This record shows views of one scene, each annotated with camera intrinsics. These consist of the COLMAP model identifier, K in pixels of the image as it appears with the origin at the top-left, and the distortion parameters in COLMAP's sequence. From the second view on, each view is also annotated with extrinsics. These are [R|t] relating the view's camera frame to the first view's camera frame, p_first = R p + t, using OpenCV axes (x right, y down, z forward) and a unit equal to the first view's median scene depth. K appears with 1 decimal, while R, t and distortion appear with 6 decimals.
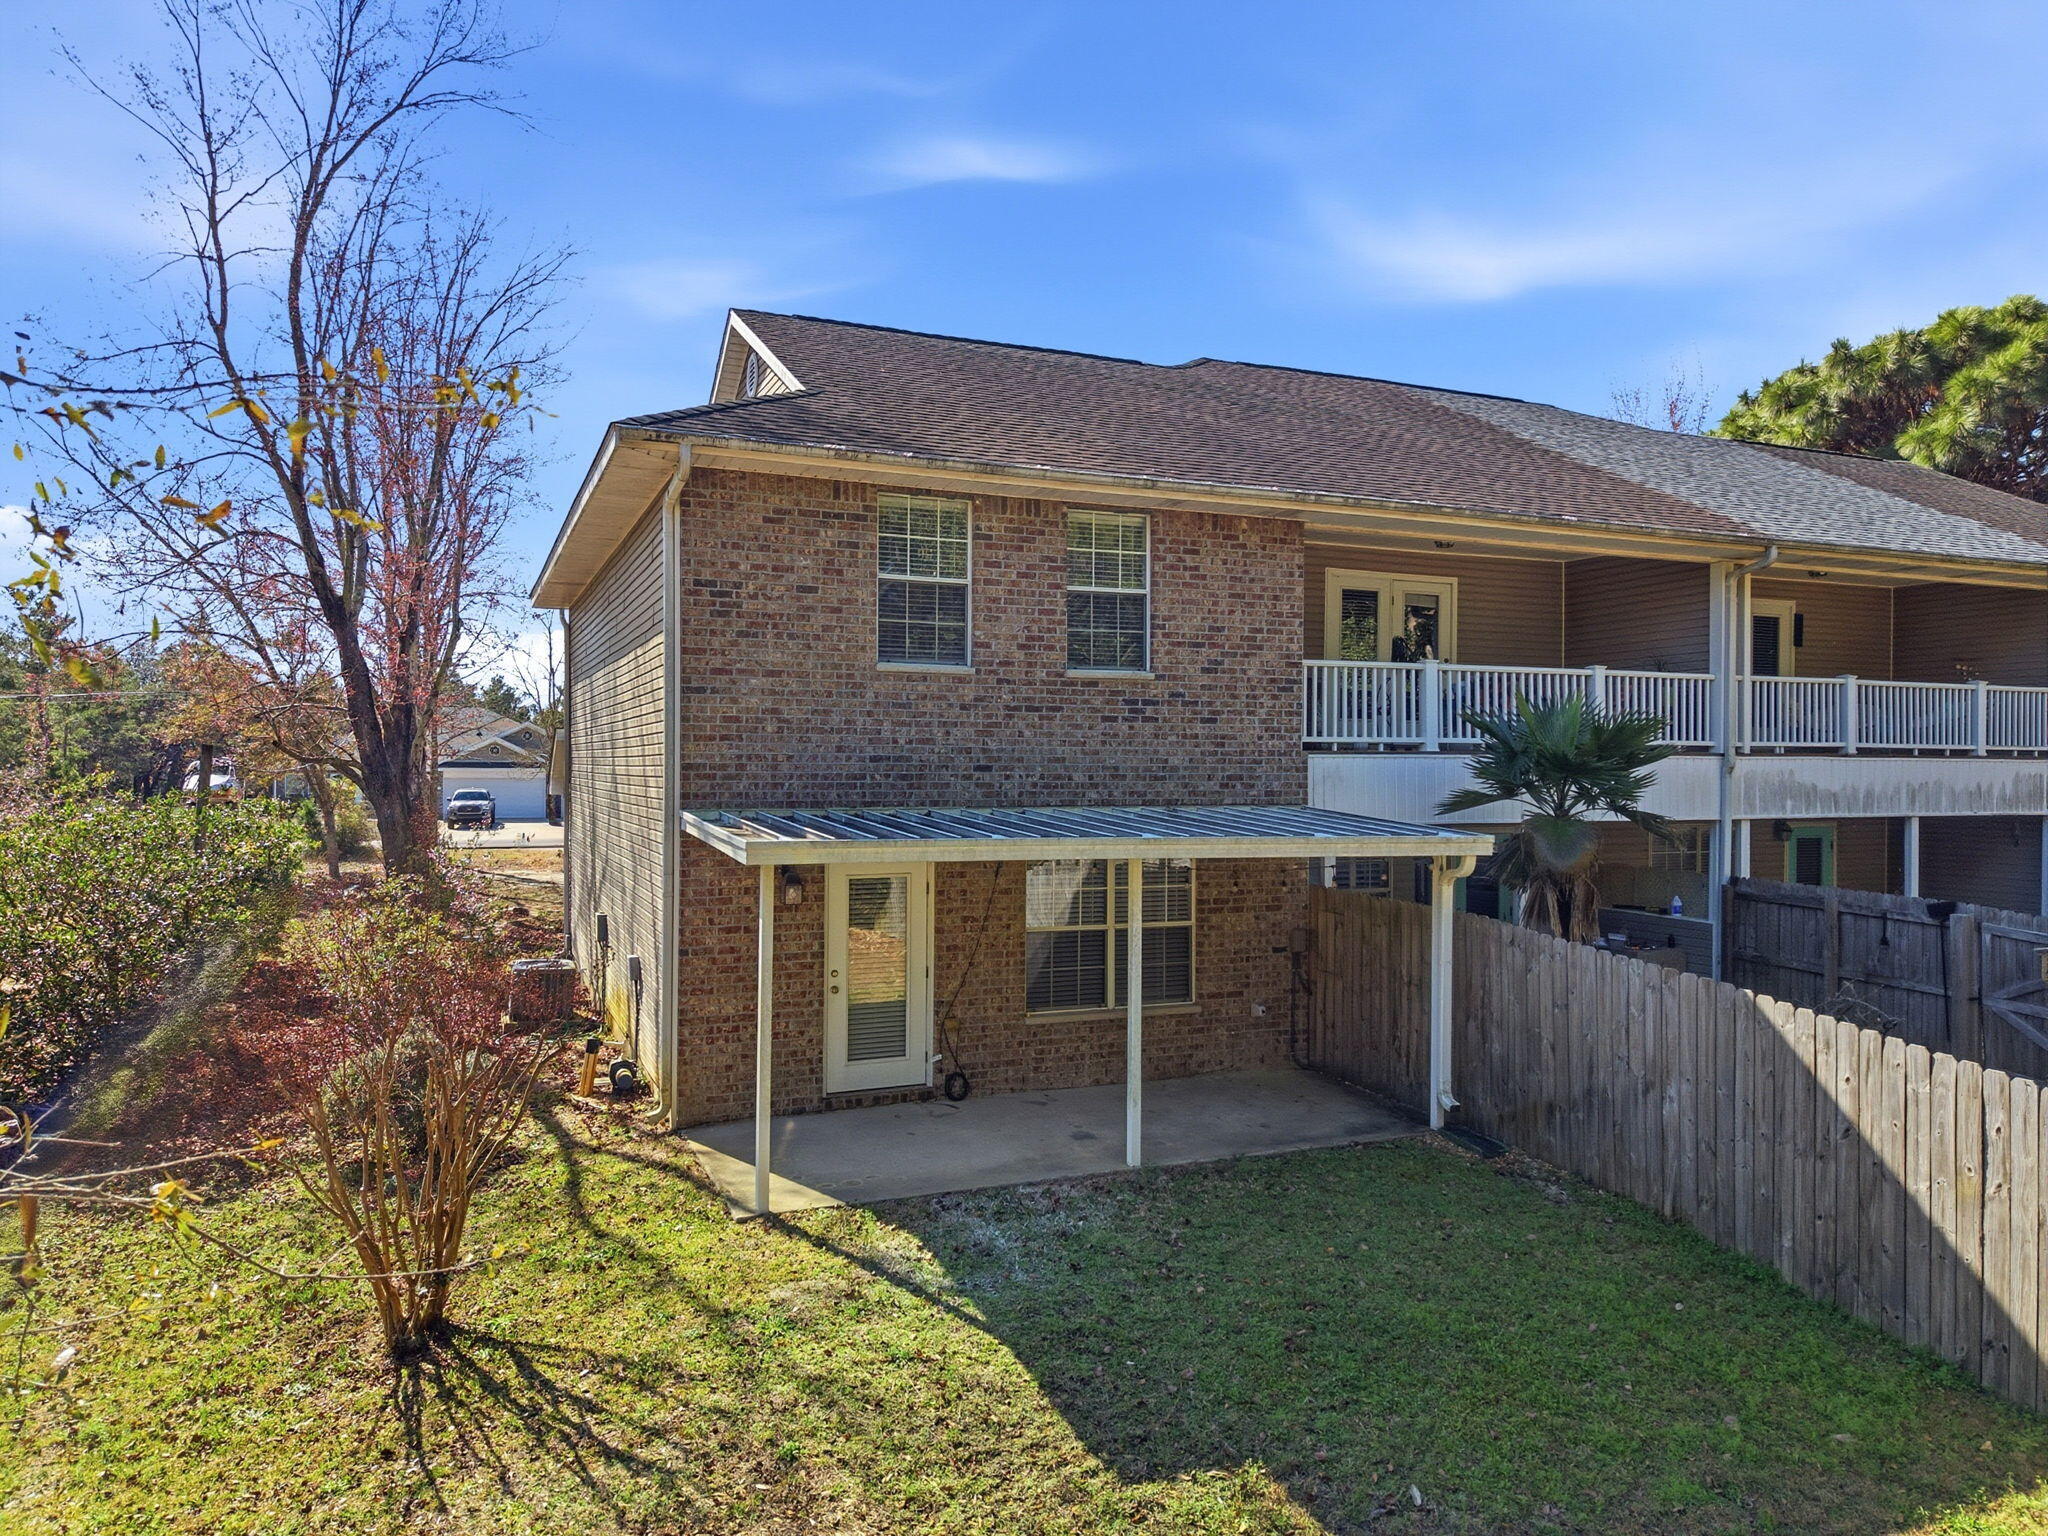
lens RADIAL K [[1364.9, 0, 1033.7], [0, 1364.9, 771.1], [0, 0, 1]] dist [0.095492, -0.103043]
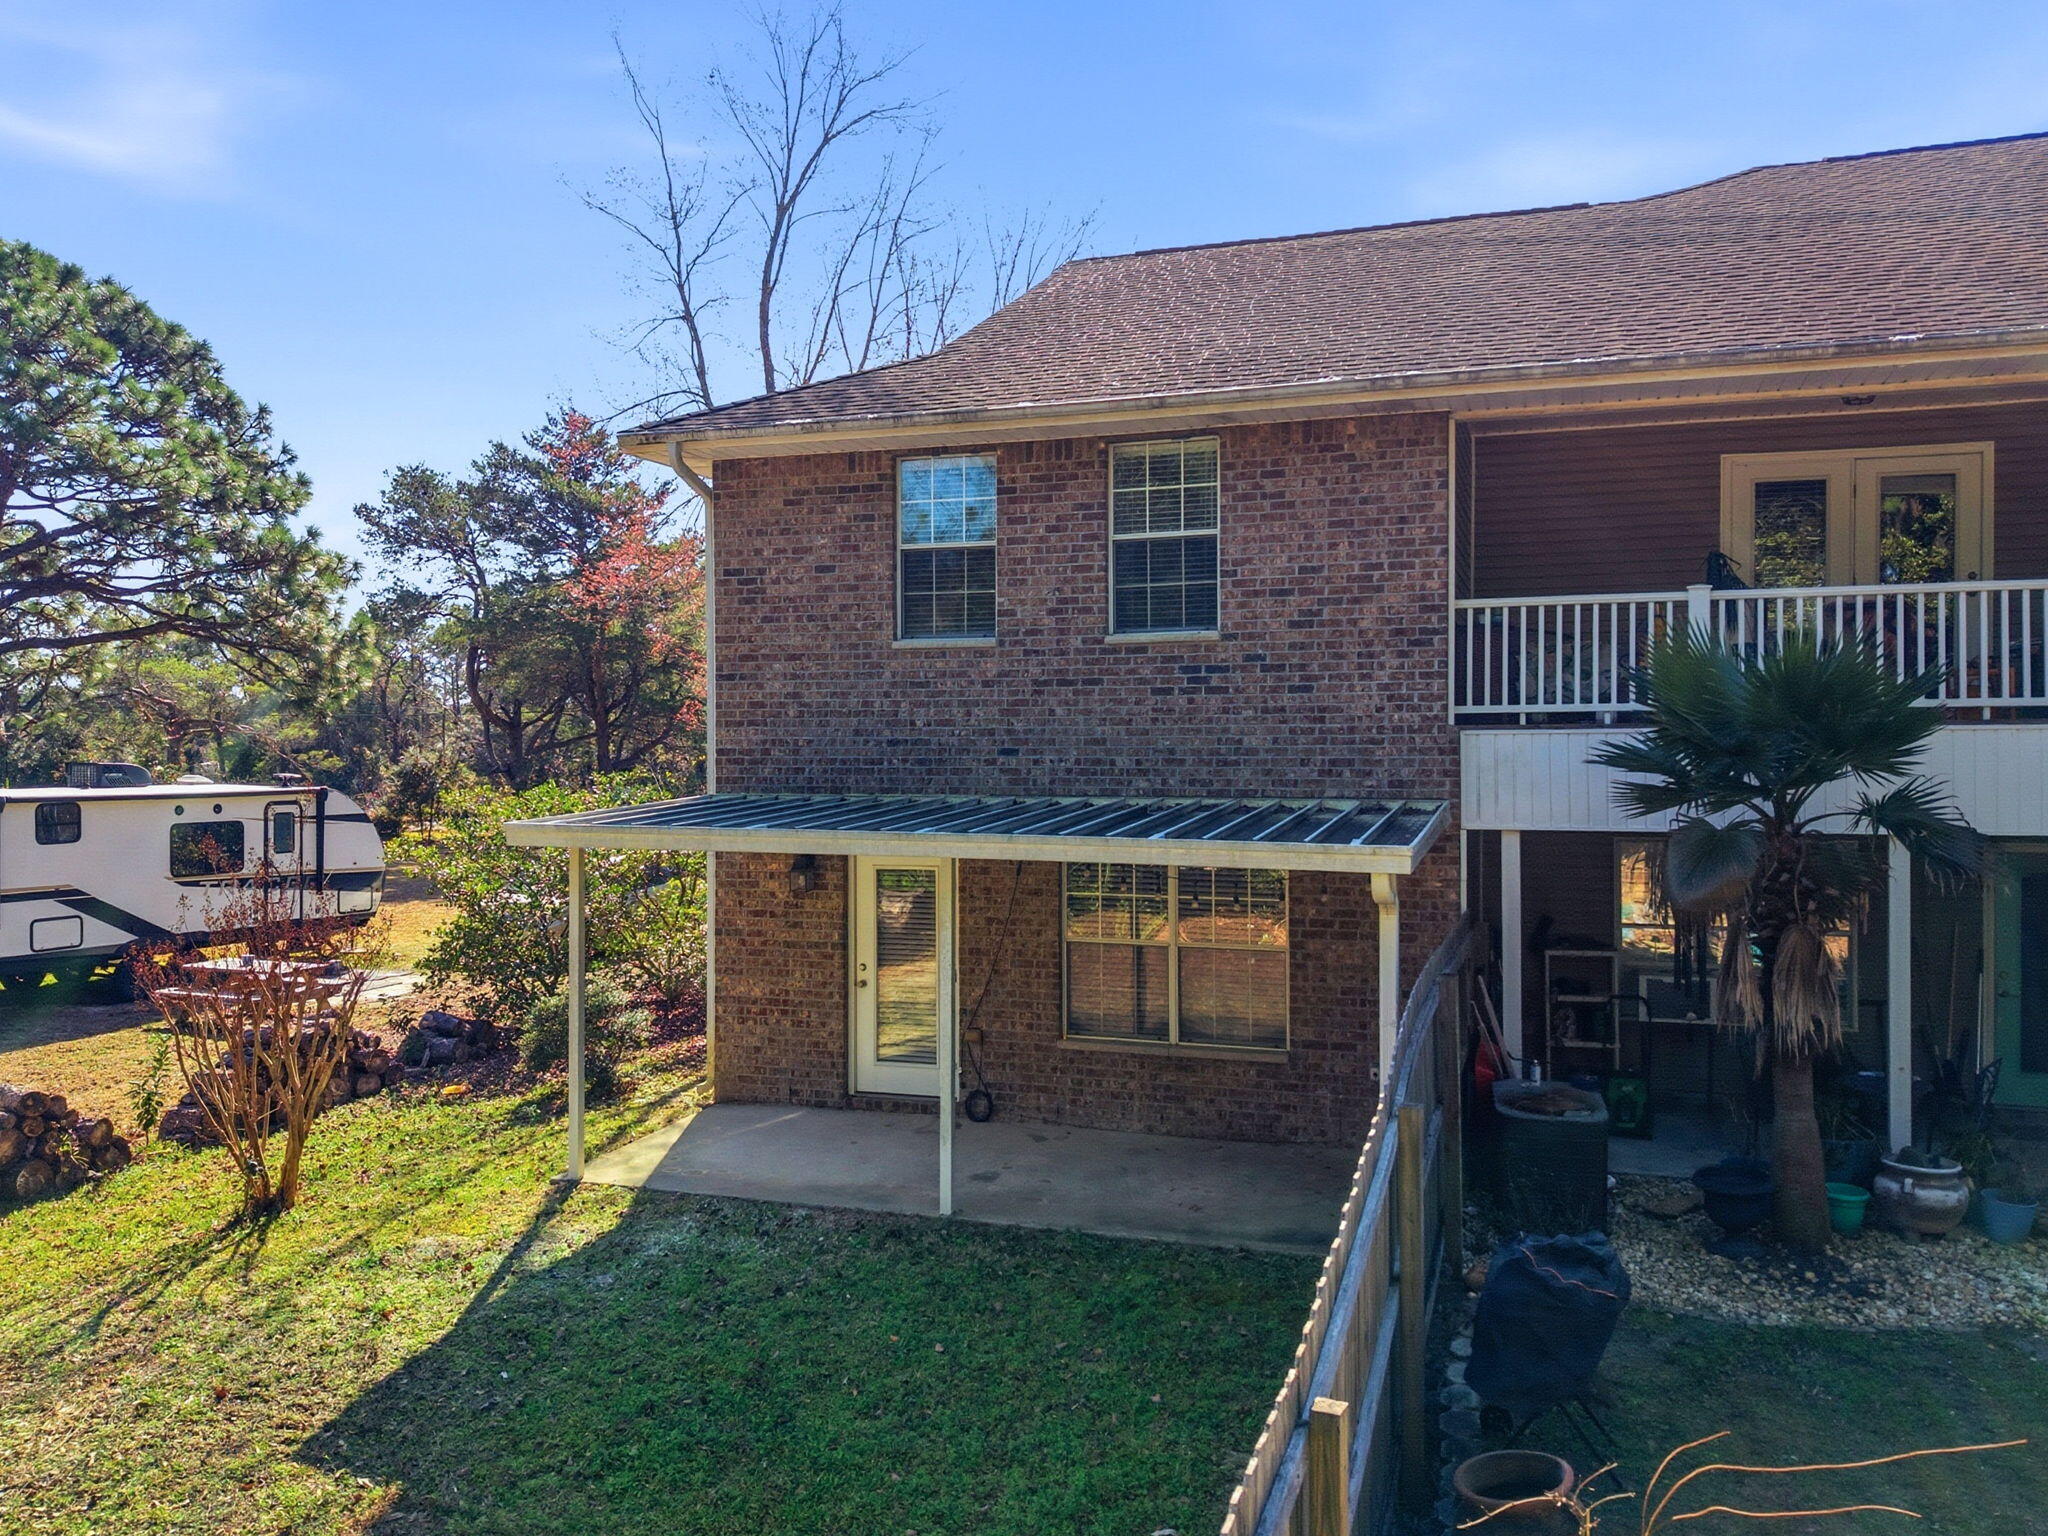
lens RADIAL K [[1553.7, 0, 1031.4], [0, 1553.7, 757.6], [0, 0, 1]] dist [0.102010, -0.124889]
pose [[0.751069, -0.002330, -0.660220, 0.637223], [0.003375, 0.999994, 0.000309, 0.001376], [0.660215, -0.002460, 0.751072, 0.250997]]
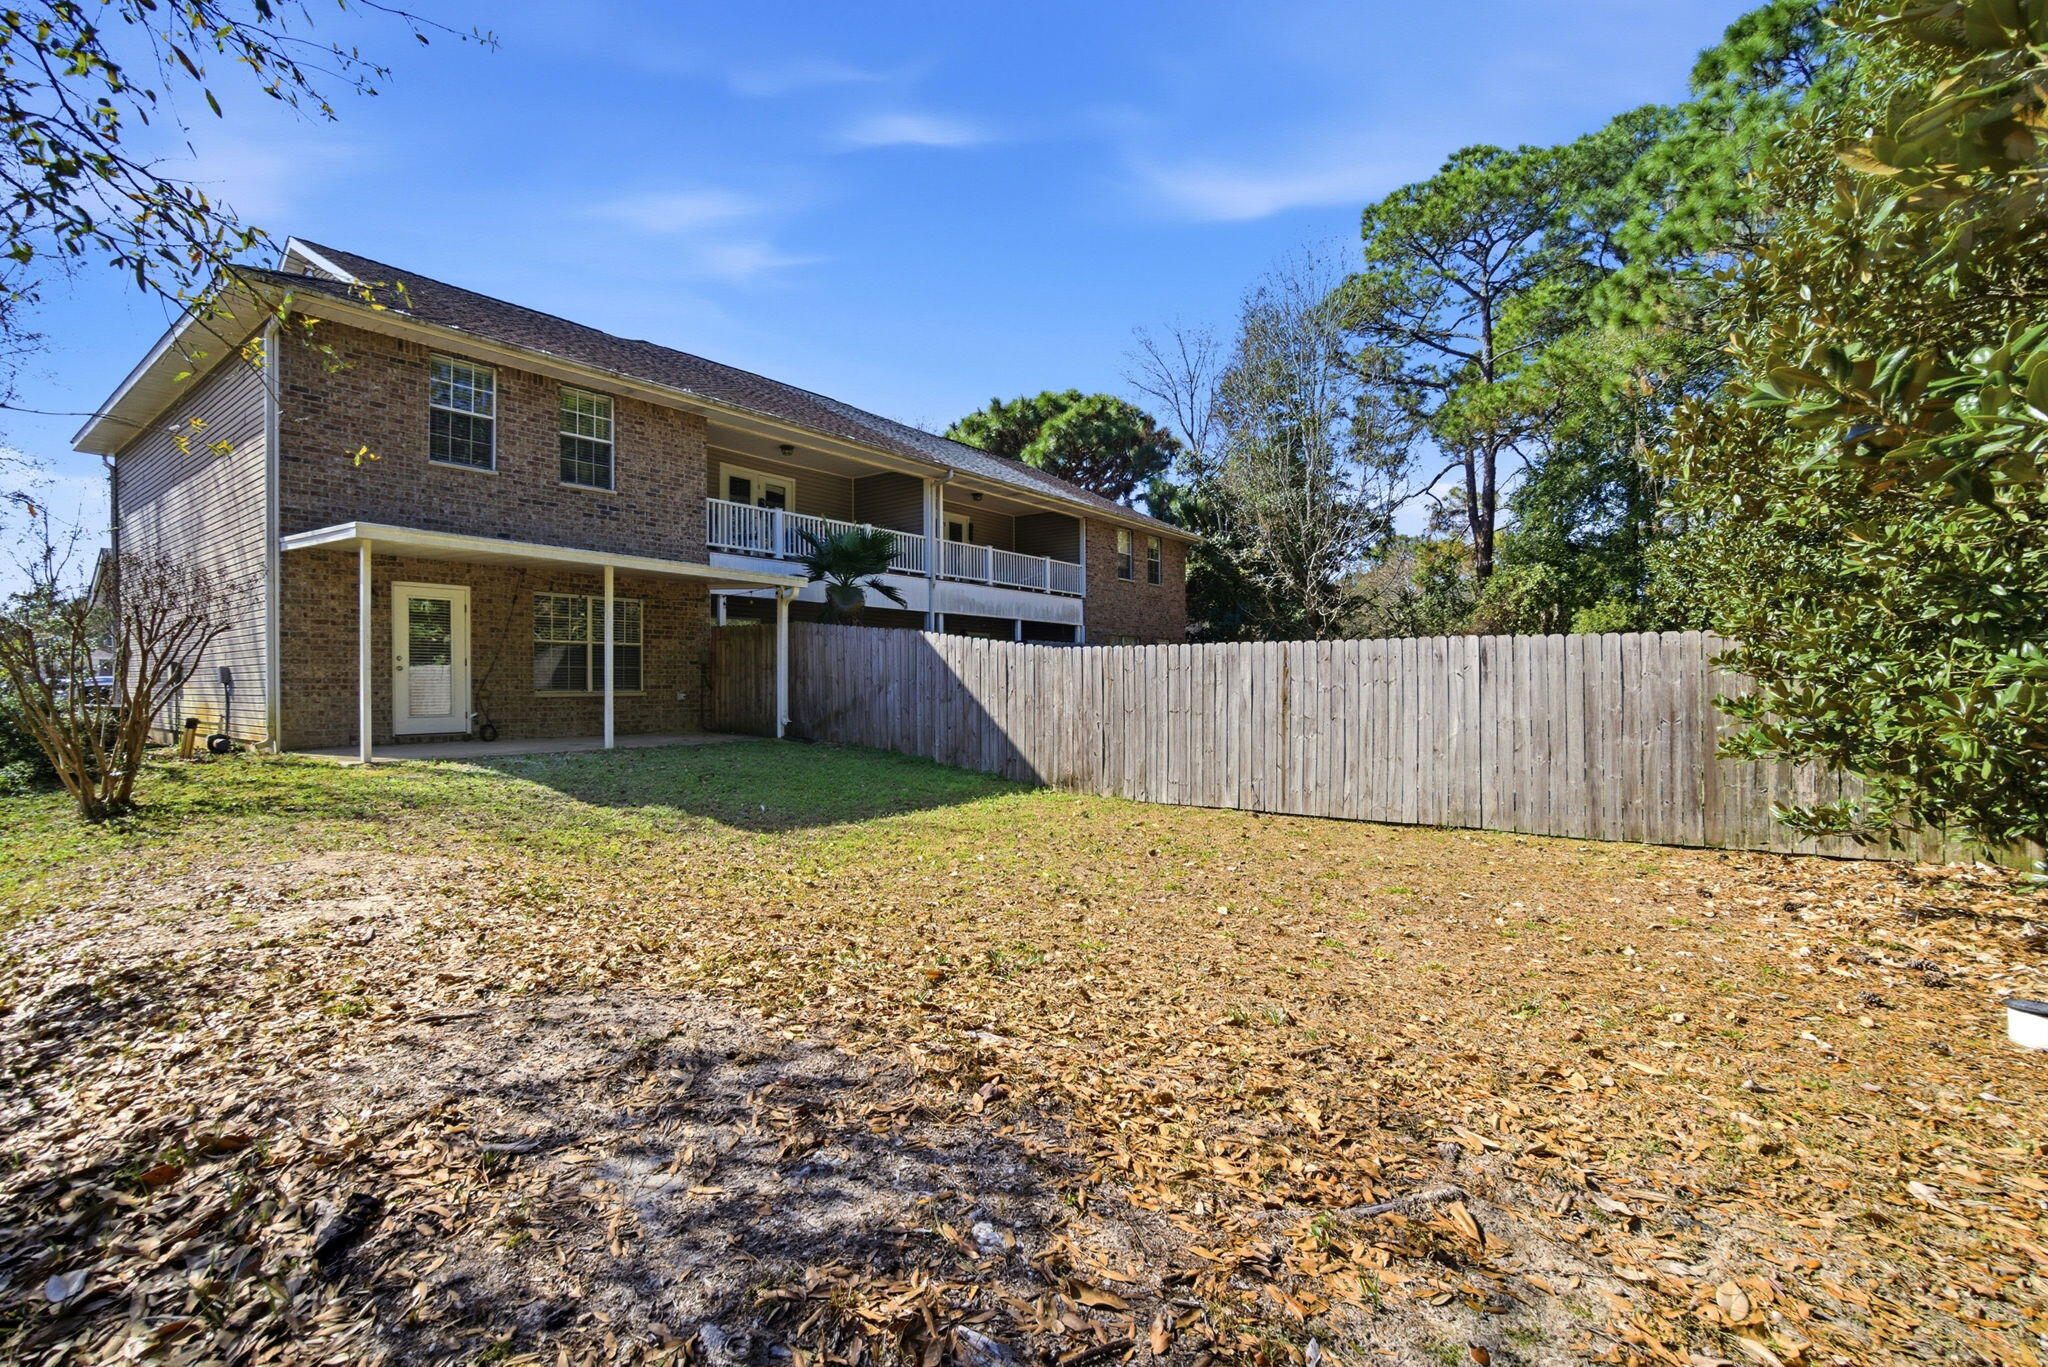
lens RADIAL K [[927.4, 0, 1027.3], [0, 927.4, 685.7], [0, 0, 1]] dist [-0.065655, 0.028877]
pose [[0.864815, -0.008384, 0.502021, -0.042072], [0.011560, 0.999928, -0.003215, 0.183267], [-0.501958, 0.008584, 0.864849, -0.224899]]
